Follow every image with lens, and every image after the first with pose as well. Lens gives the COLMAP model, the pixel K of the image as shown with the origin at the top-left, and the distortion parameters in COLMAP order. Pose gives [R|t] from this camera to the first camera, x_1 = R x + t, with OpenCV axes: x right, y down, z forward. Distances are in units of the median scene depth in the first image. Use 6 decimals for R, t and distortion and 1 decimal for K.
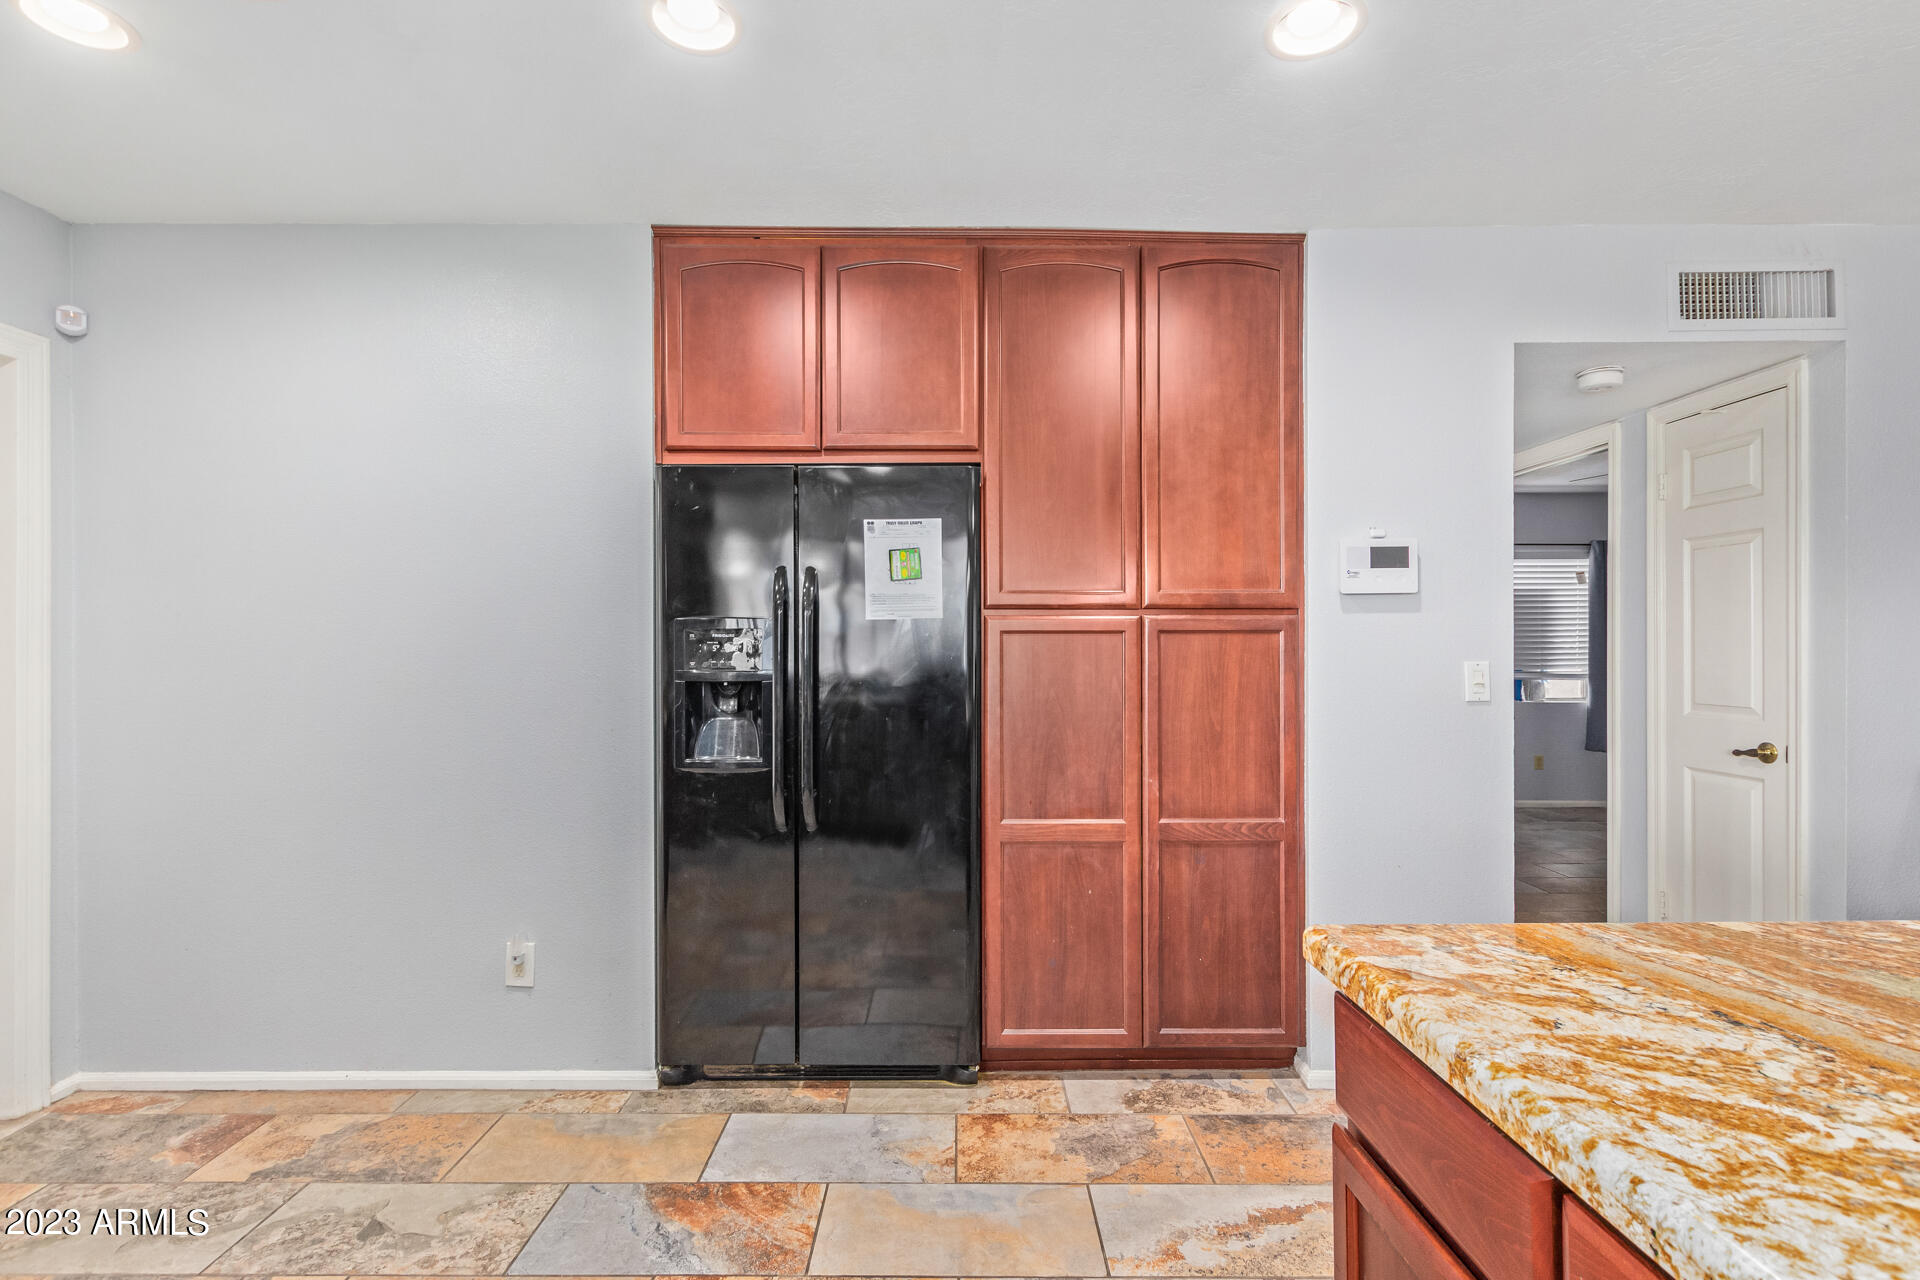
lens RADIAL K [[882.8, 0, 953.1], [0, 882.8, 647.2], [0, 0, 1]] dist [0.009800, -0.003884]
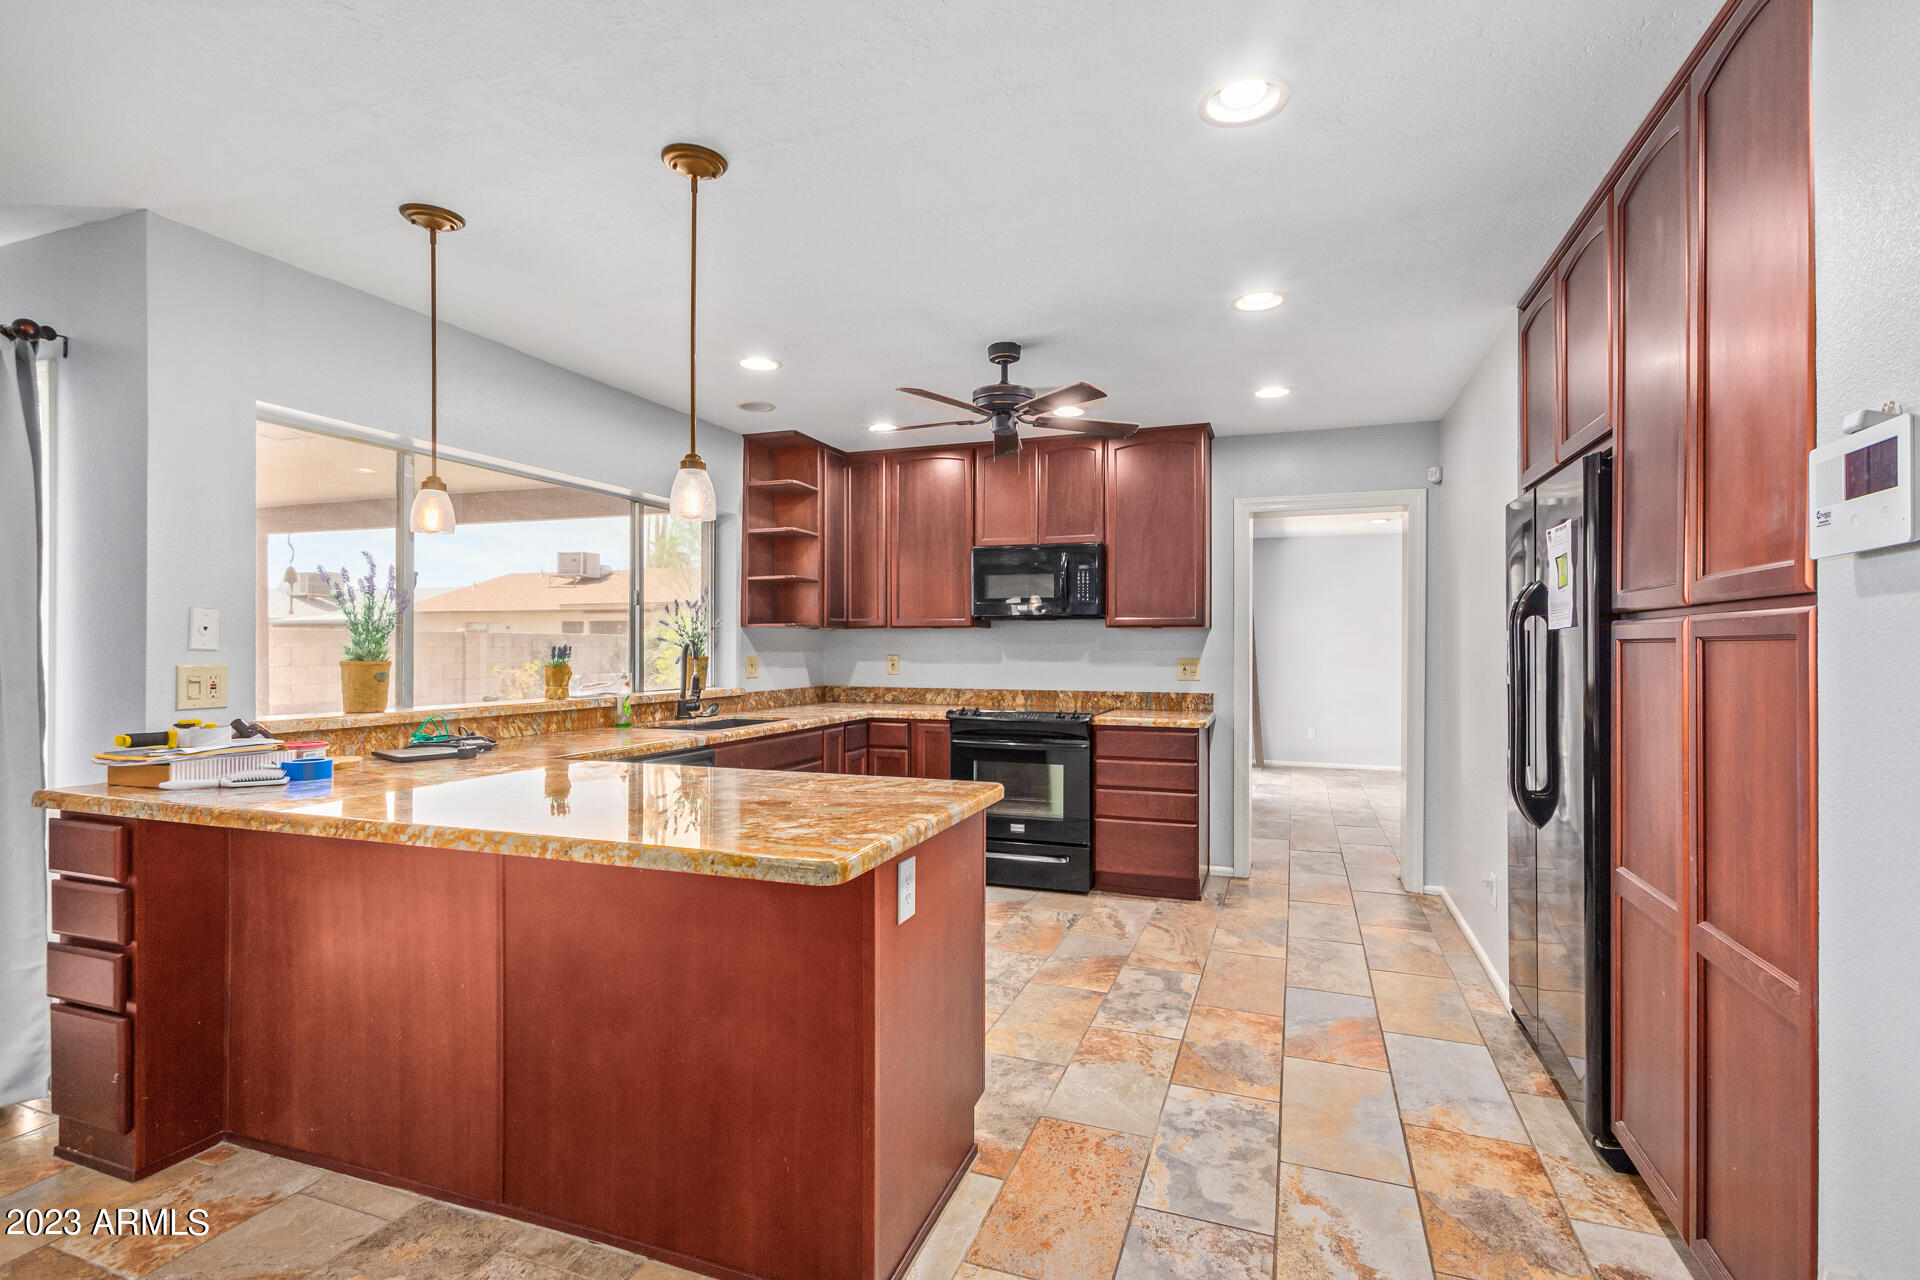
lens RADIAL K [[882.8, 0, 964.3], [0, 882.8, 646.4], [0, 0, 1]] dist [0.009800, -0.003884]
pose [[-0.347175, -0.001561, -0.937799, 1.074946], [-0.005312, 0.999986, 0.000302, -0.008869], [0.937785, 0.005087, -0.347179, 0.725598]]
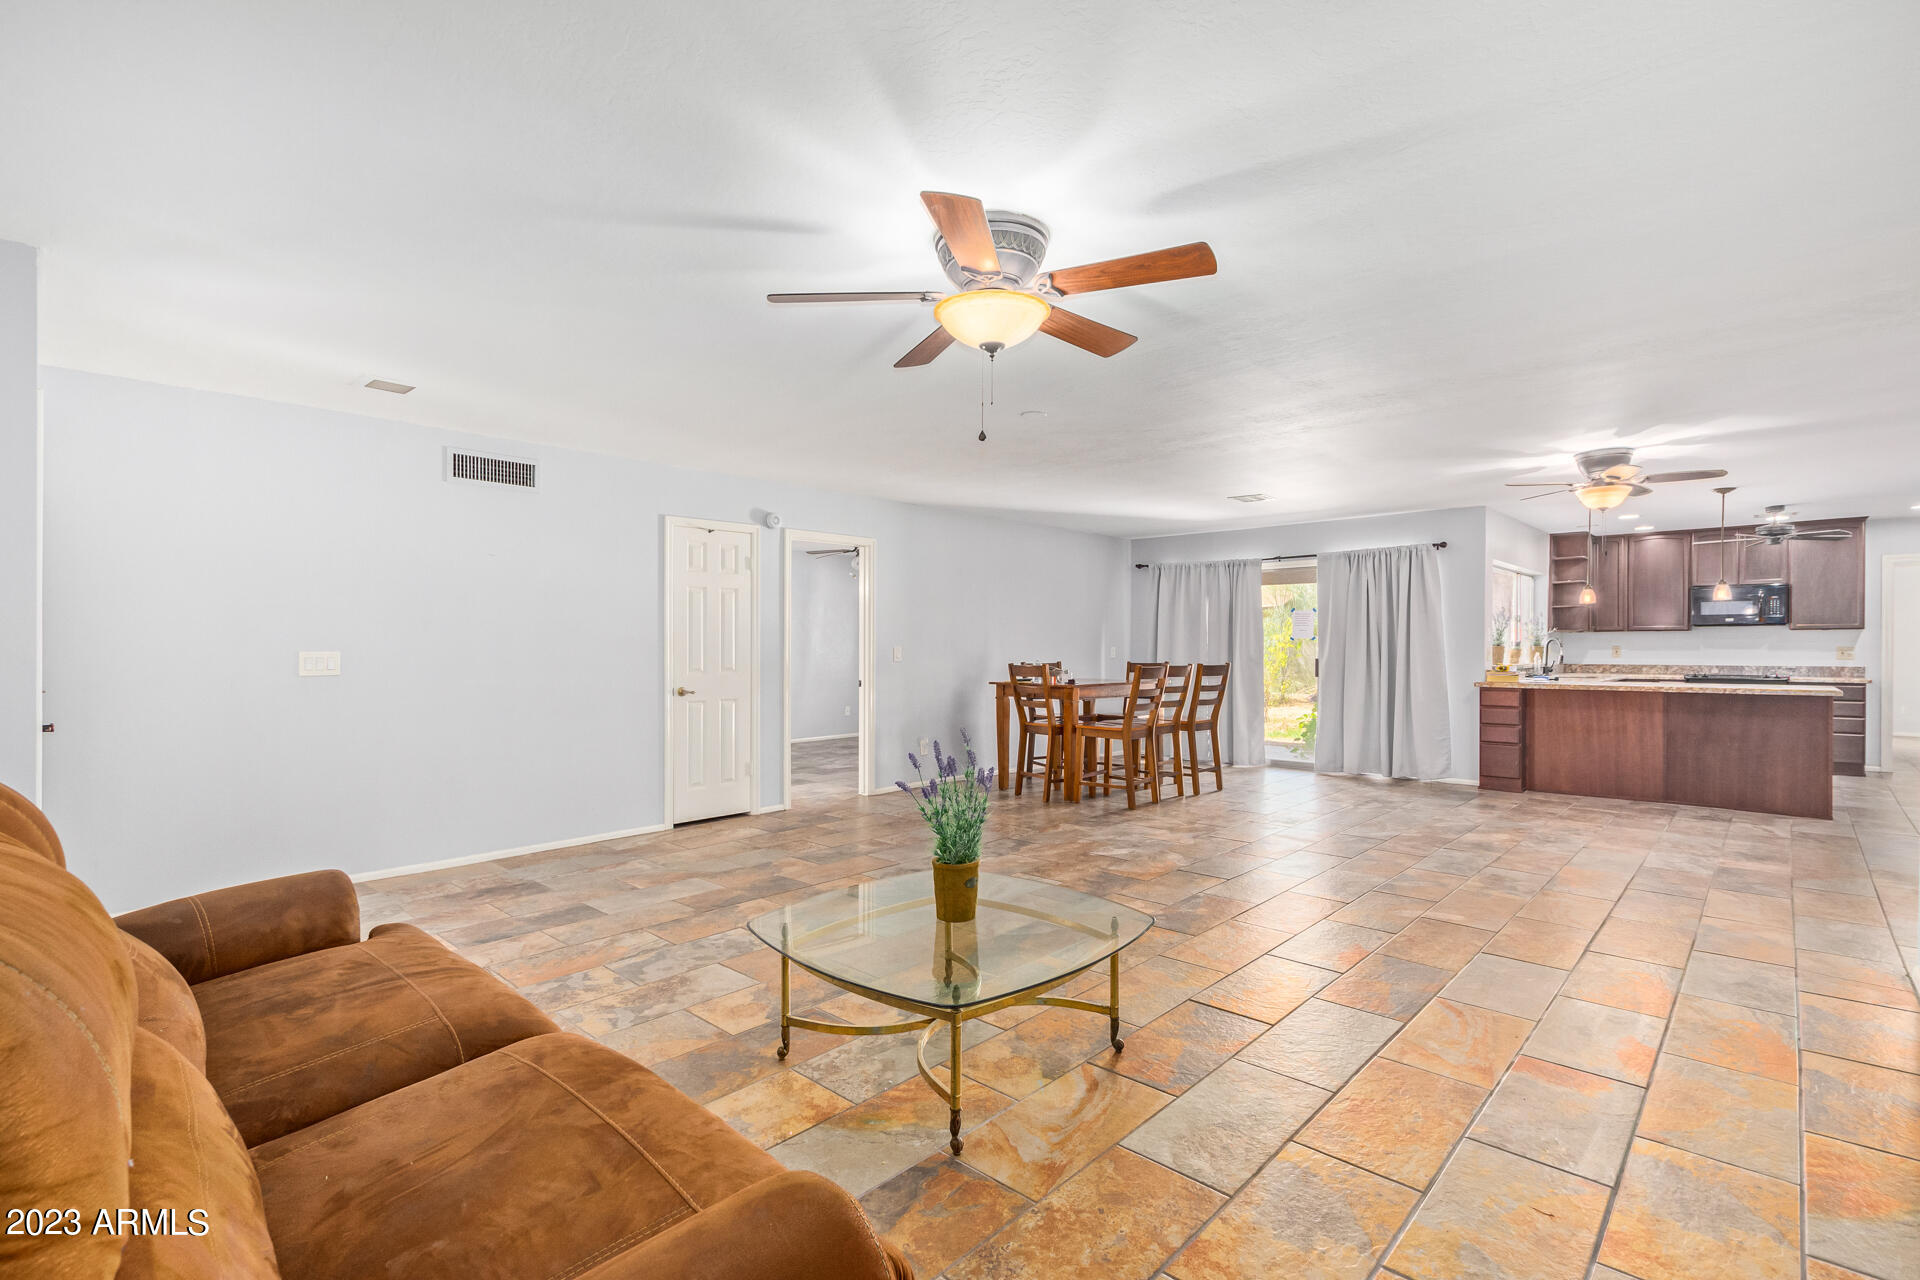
lens RADIAL K [[882.8, 0, 984.6], [0, 882.8, 642.3], [0, 0, 1]] dist [0.009800, -0.003884]
pose [[-0.678925, -0.001657, -0.734205, 3.957691], [-0.001101, 0.999999, -0.001238, 0.006060], [0.734207, -0.000032, -0.678926, 0.385418]]
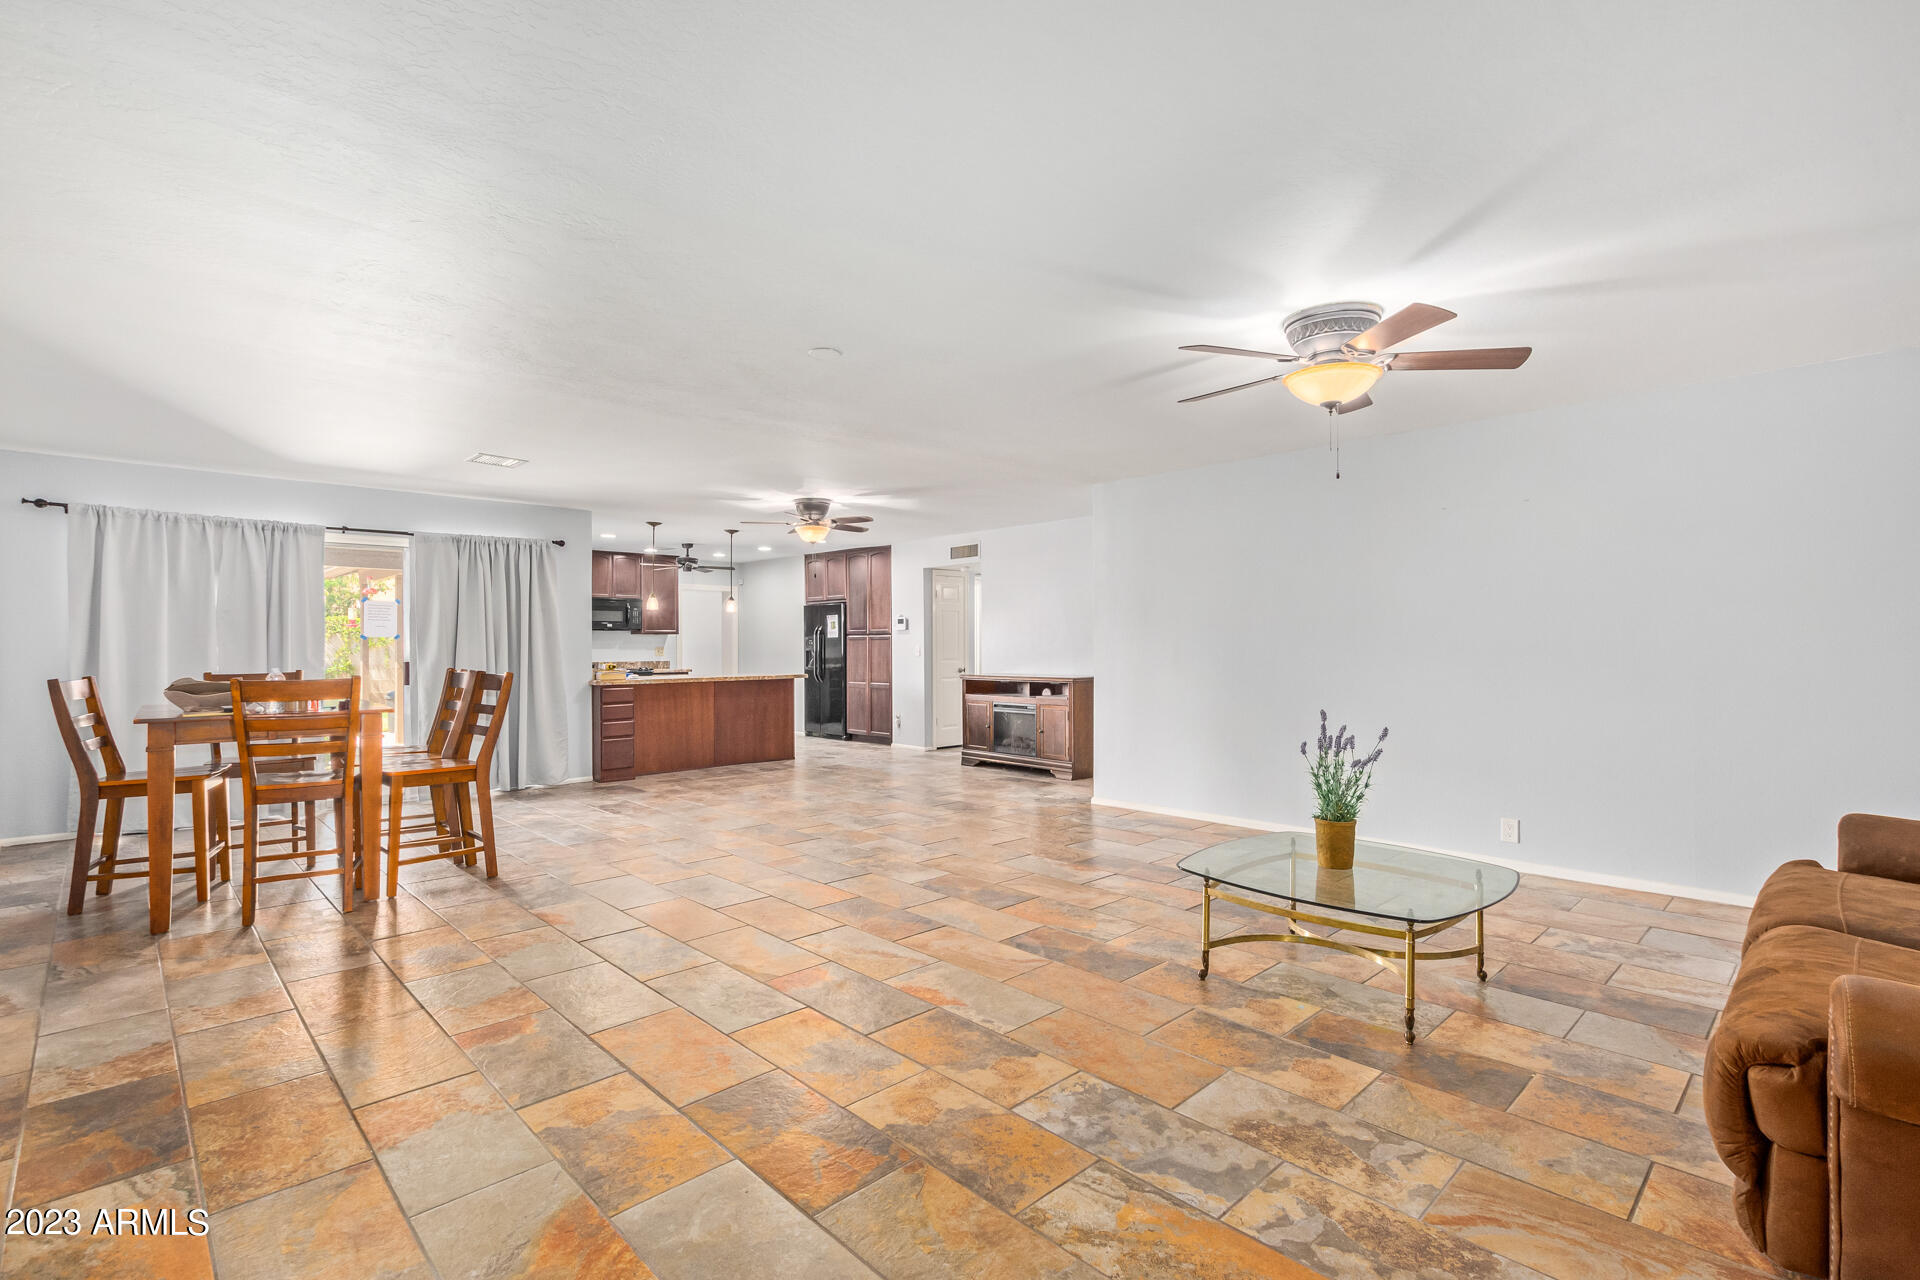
lens RADIAL K [[882.8, 0, 970.0], [0, 882.8, 644.3], [0, 0, 1]] dist [0.009800, -0.003884]
pose [[0.694305, -0.003596, -0.719672, 3.746981], [0.002388, 0.999994, -0.002692, 0.019113], [0.719677, 0.000150, 0.694309, -1.679688]]
